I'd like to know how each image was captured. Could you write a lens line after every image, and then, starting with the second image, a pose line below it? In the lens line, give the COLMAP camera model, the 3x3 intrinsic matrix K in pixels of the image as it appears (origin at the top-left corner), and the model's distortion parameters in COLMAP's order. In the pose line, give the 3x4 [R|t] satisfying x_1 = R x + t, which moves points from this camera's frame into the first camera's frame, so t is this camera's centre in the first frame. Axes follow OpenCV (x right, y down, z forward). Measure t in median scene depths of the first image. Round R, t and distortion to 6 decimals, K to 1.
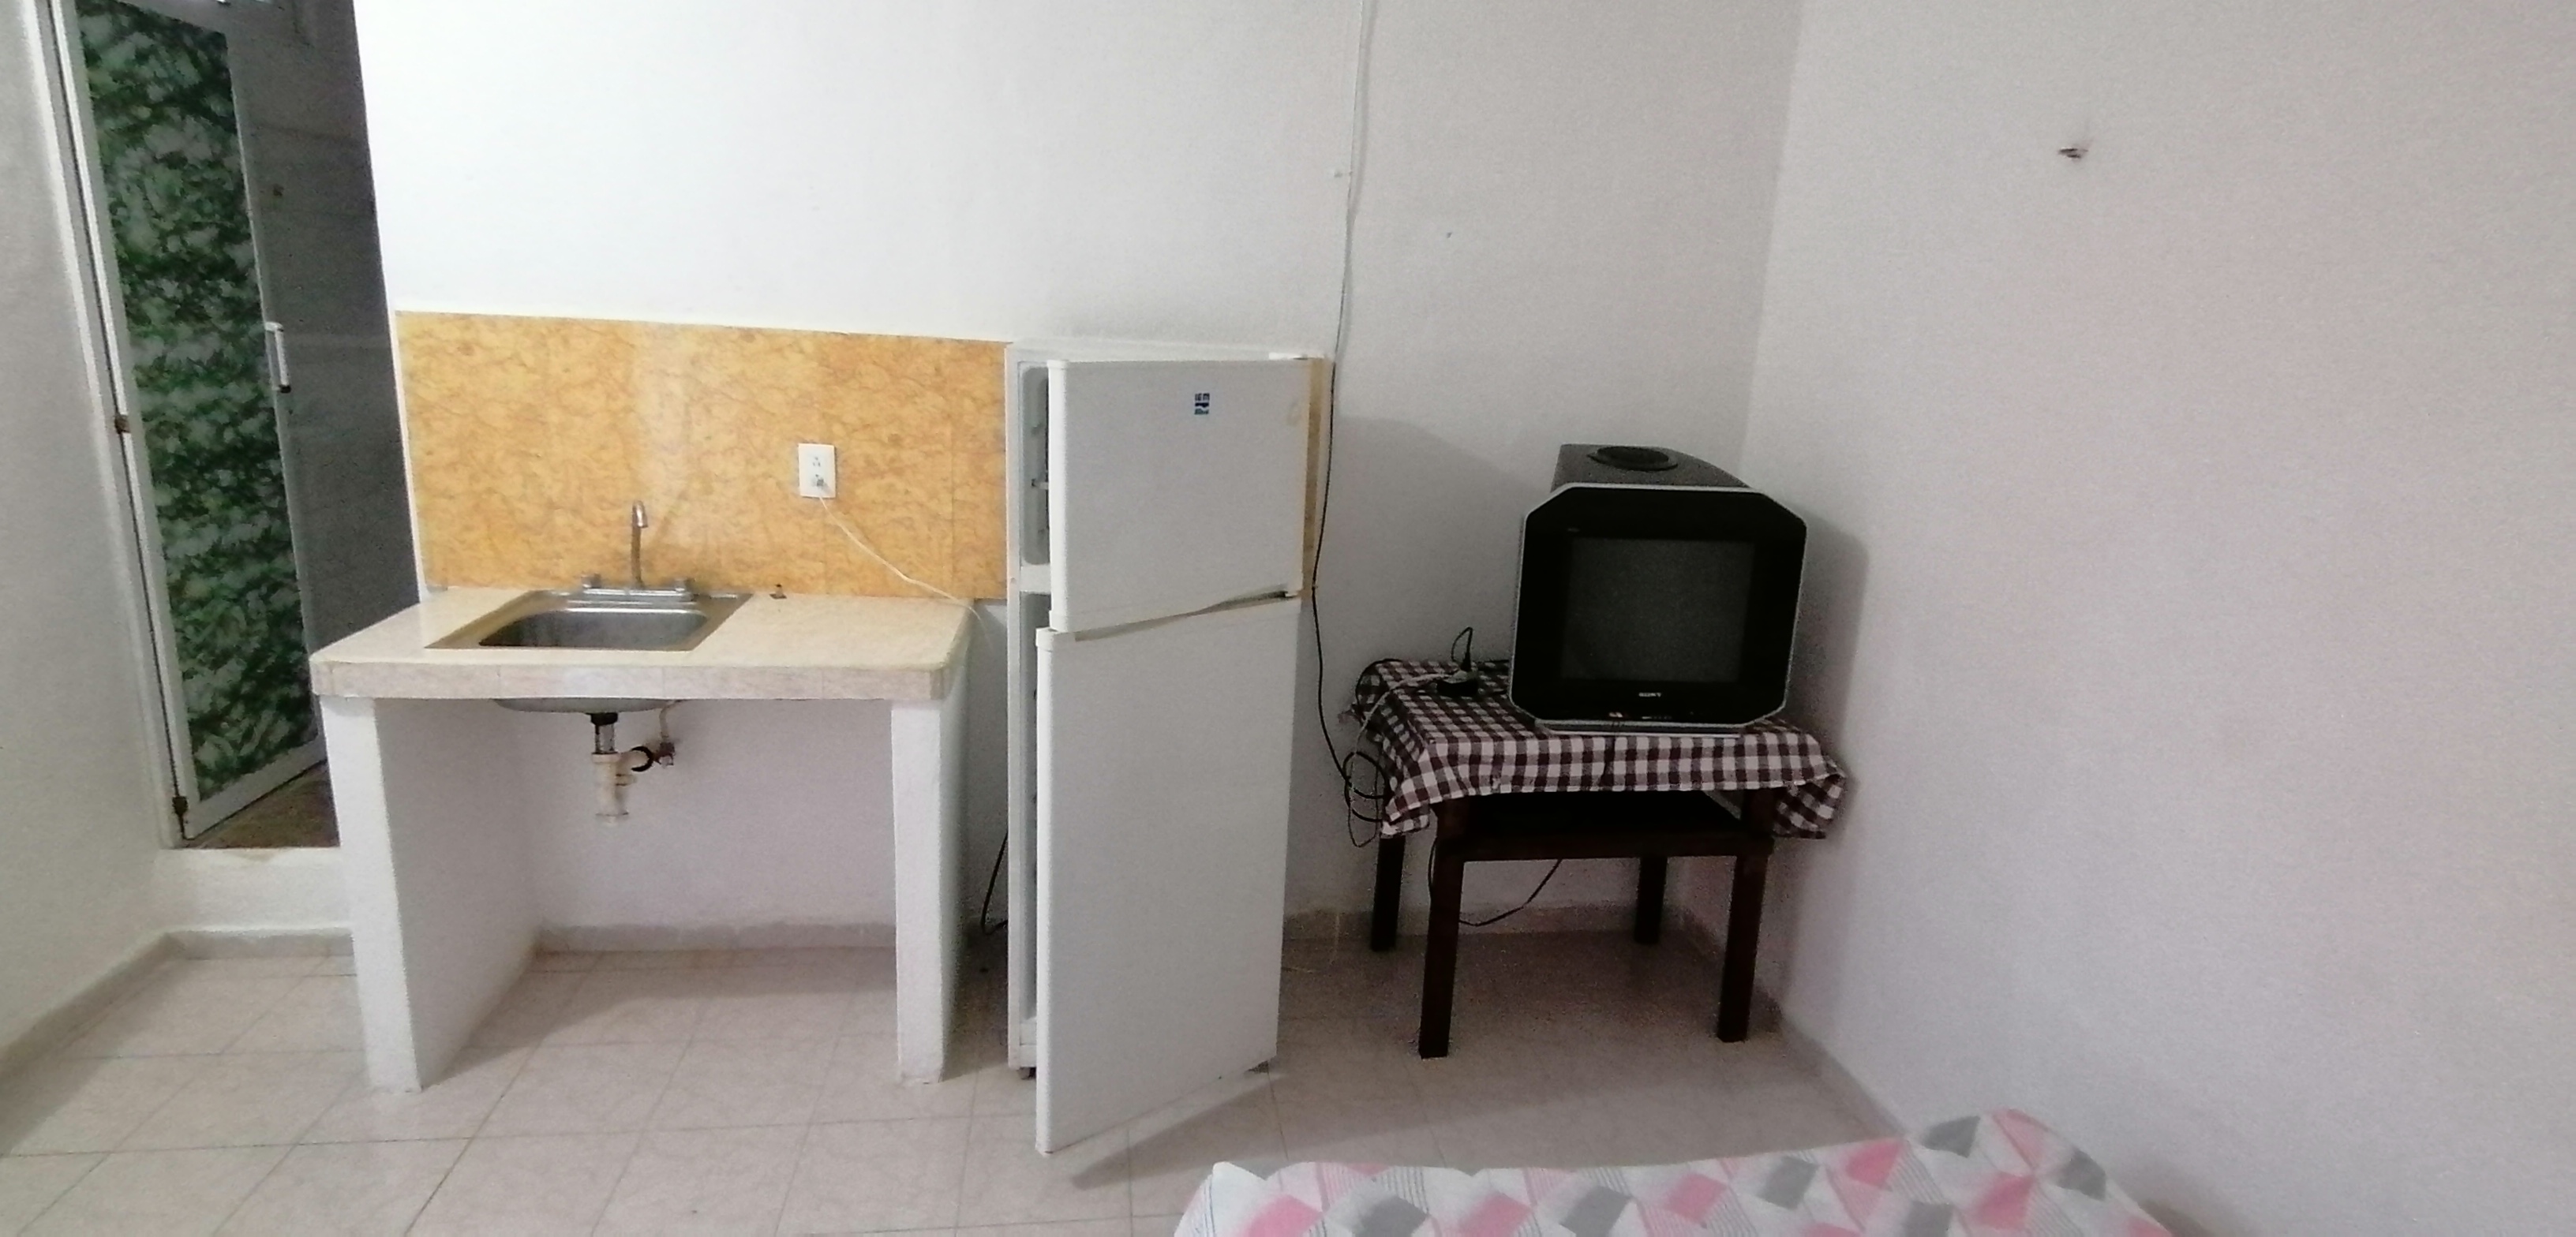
lens RADIAL K [[1221.9, 0, 1266.9], [0, 1221.9, 619.6], [0, 0, 1]] dist [0.005585, -0.007274]
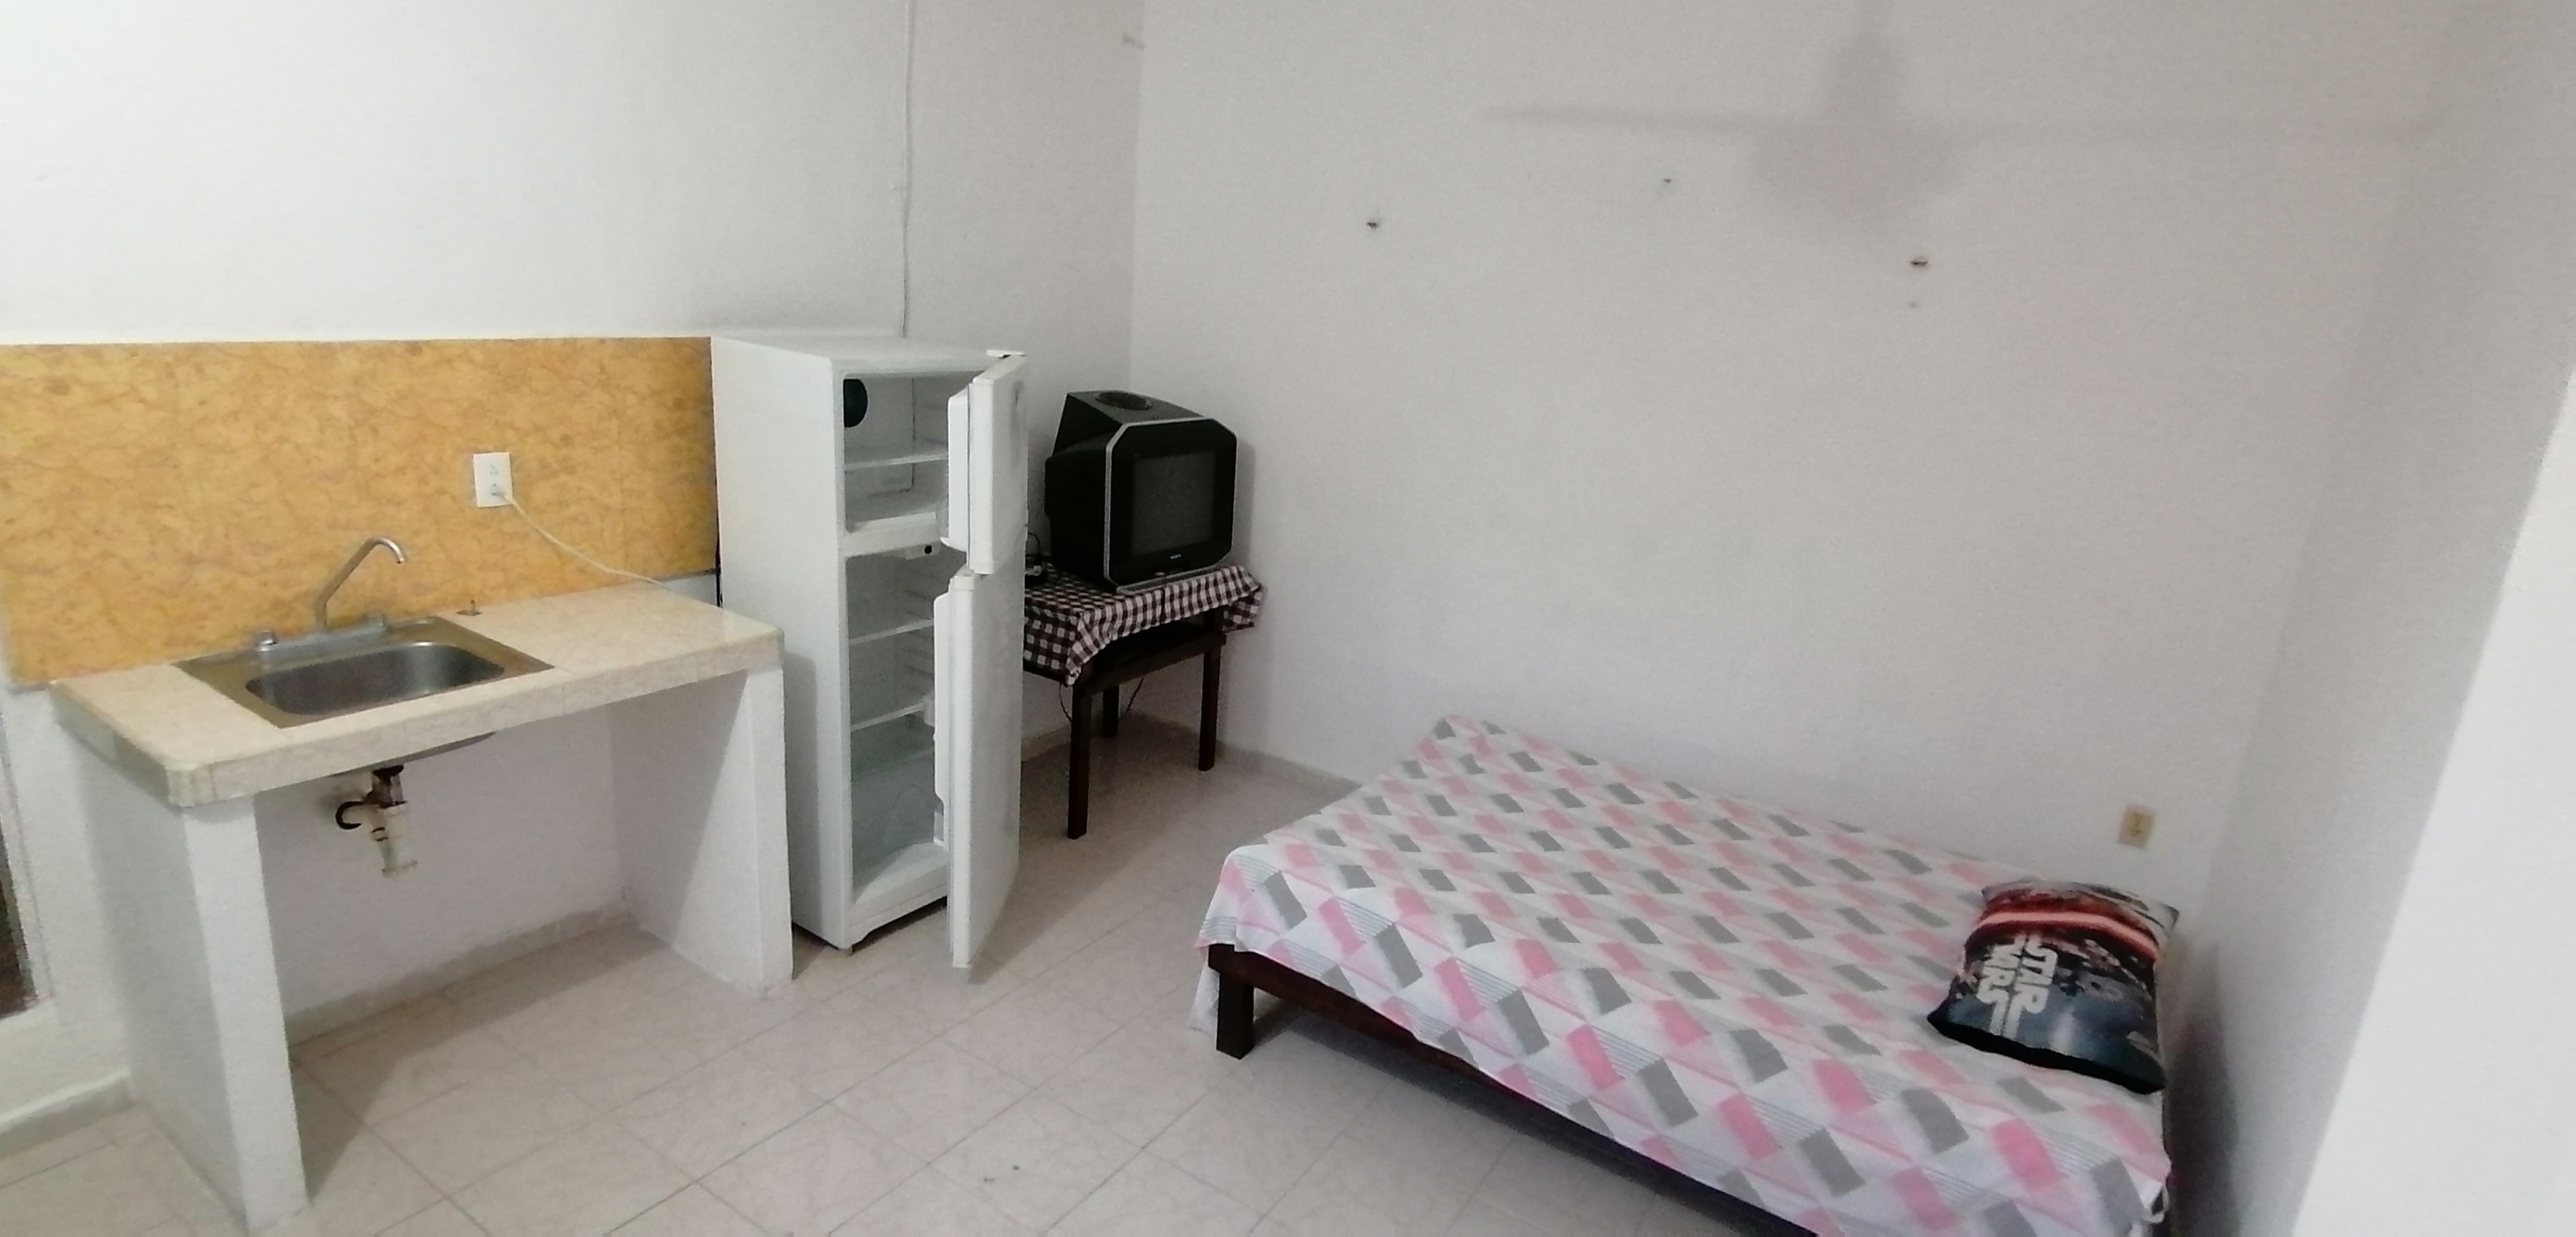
lens RADIAL K [[1221.9, 0, 1280.6], [0, 1221.9, 617.3], [0, 0, 1]] dist [0.005585, -0.007274]
pose [[0.678955, -0.207209, 0.704333, -0.675618], [0.134247, 0.978211, 0.158371, -0.086877], [-0.721802, -0.012972, 0.691978, -0.148778]]
